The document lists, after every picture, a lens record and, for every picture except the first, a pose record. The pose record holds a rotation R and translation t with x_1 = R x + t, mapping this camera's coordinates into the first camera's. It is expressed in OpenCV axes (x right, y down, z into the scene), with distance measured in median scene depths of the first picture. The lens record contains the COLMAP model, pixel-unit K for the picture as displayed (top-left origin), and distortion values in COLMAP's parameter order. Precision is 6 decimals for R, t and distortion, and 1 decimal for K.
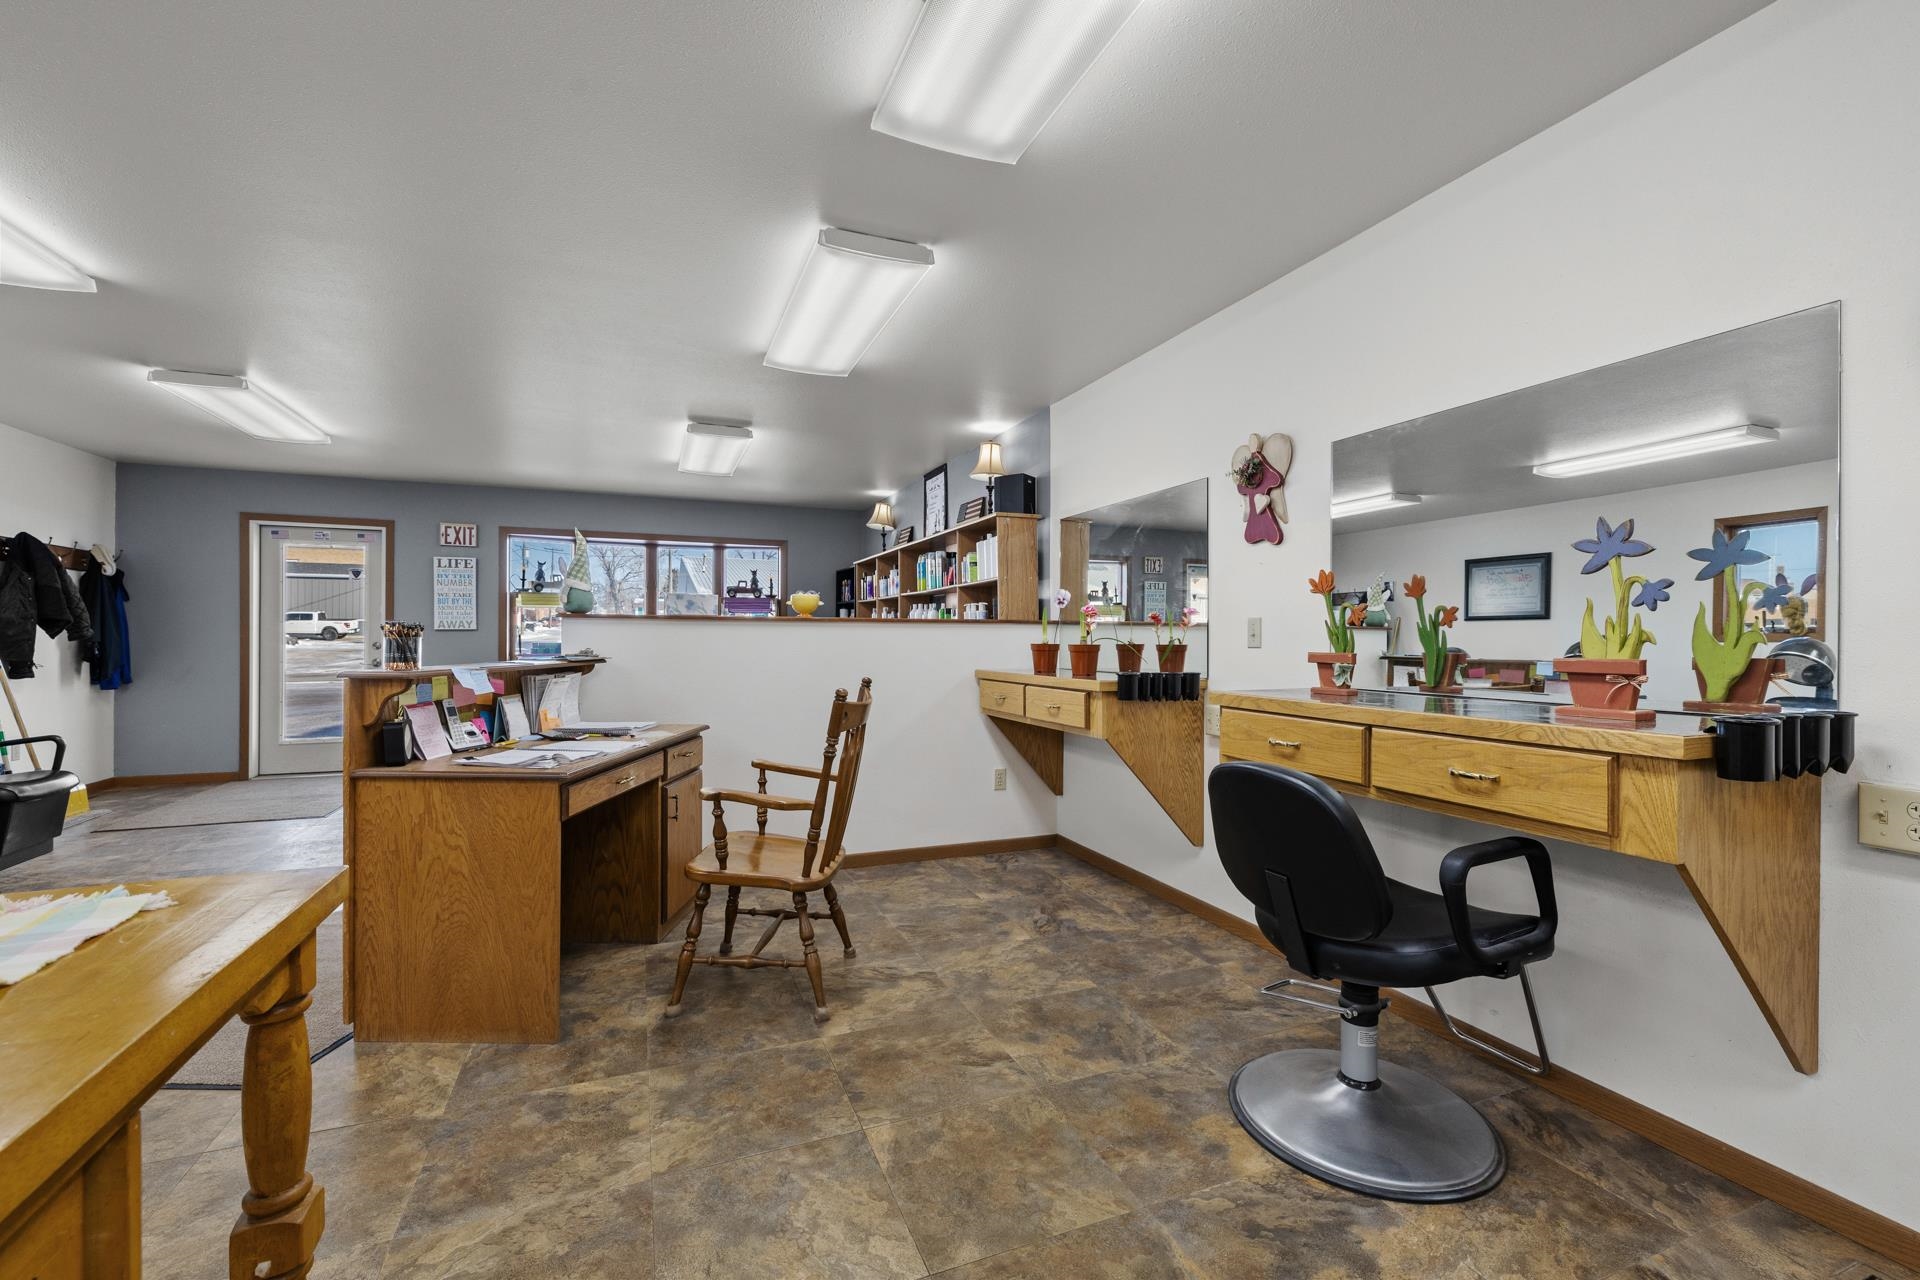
lens RADIAL K [[804.5, 0, 969.4], [0, 804.5, 636.8], [0, 0, 1]] dist [-0.002980, -0.000246]
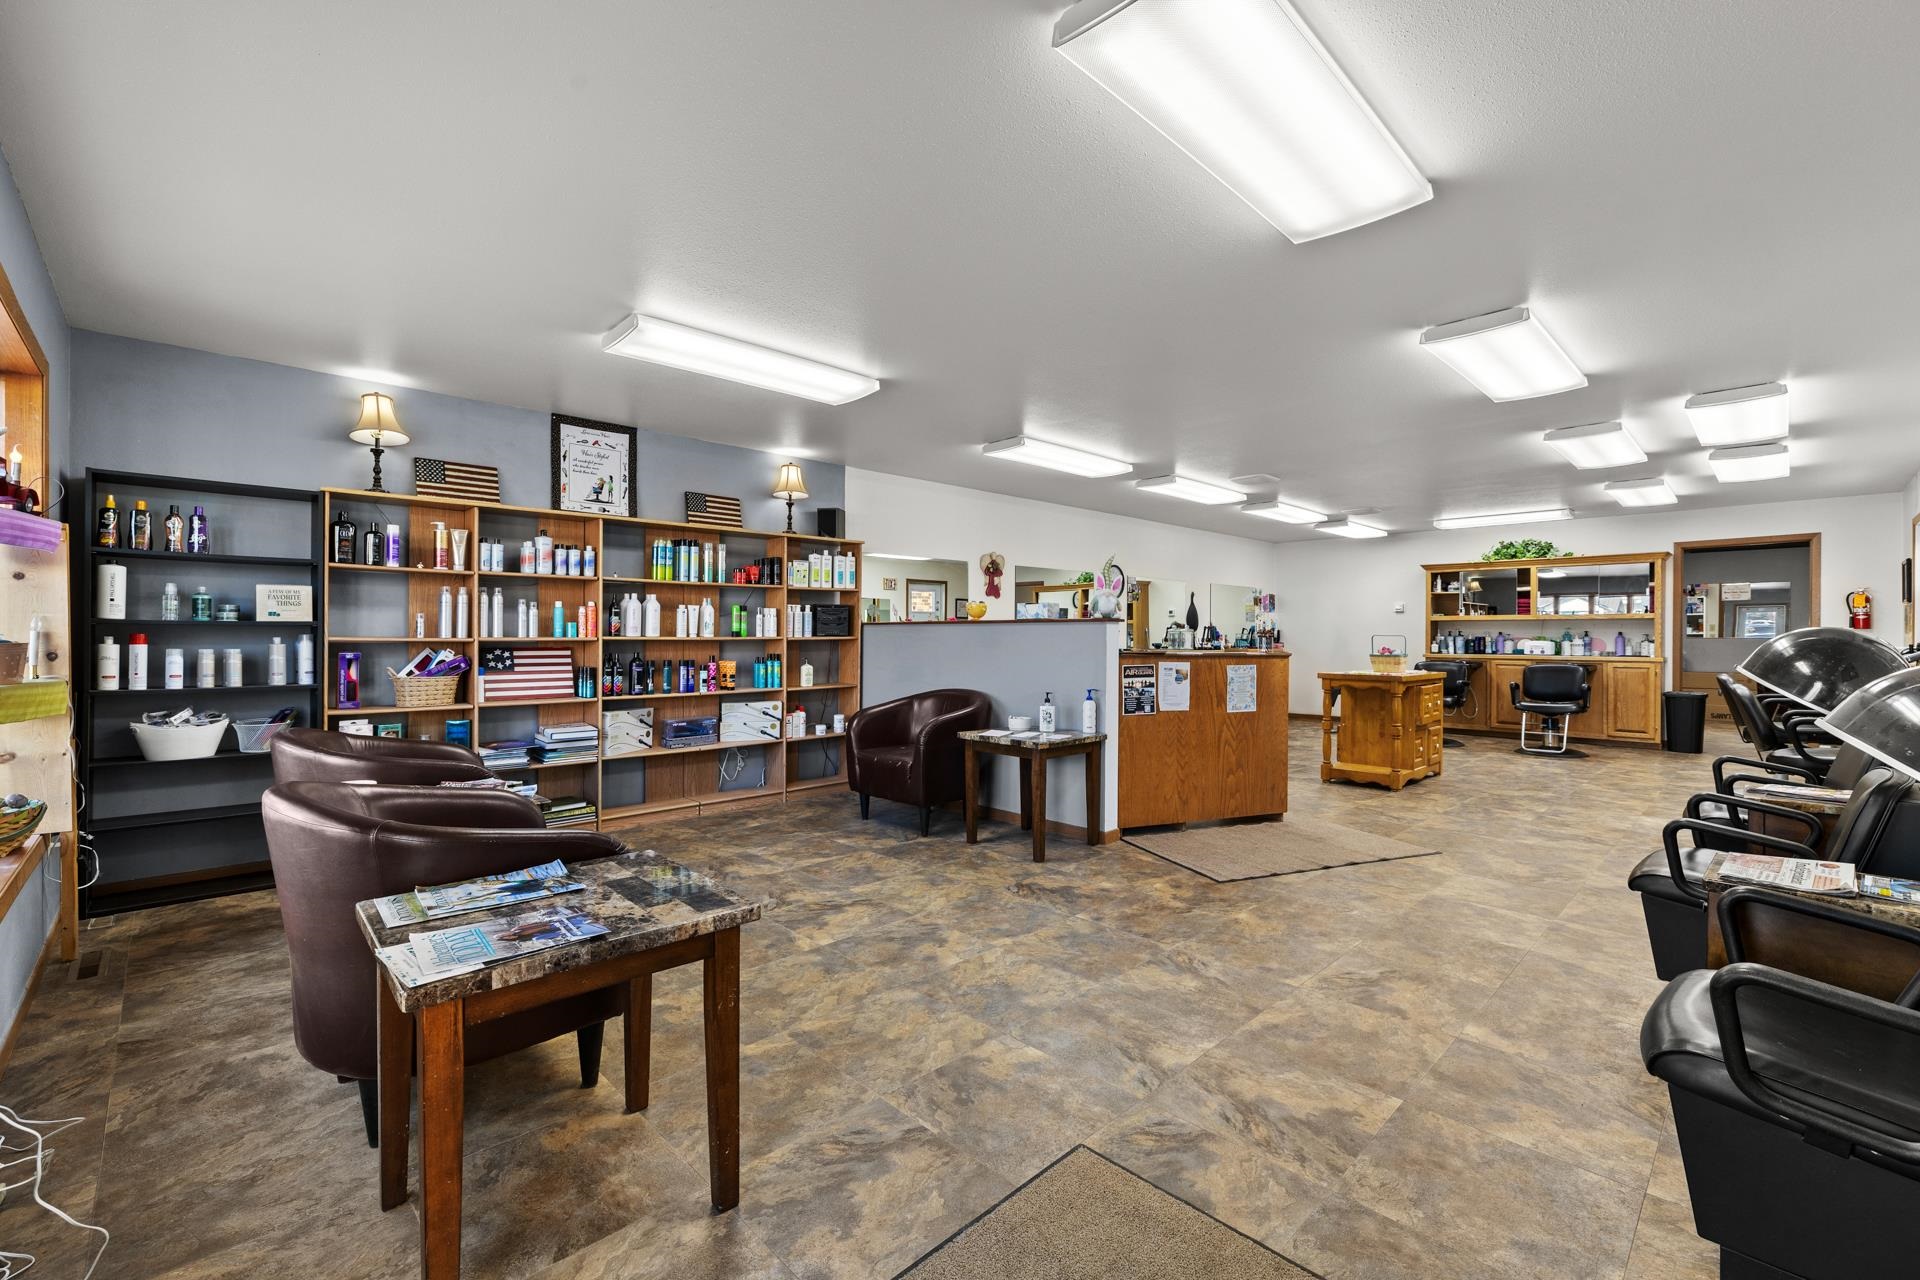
lens RADIAL K [[804.5, 0, 963.7], [0, 804.5, 636.4], [0, 0, 1]] dist [-0.002980, -0.000246]
pose [[-0.381245, -0.008007, 0.924440, -0.825615], [-0.006507, 0.999961, 0.005978, -0.003030], [-0.924451, -0.003737, -0.381282, 0.879801]]
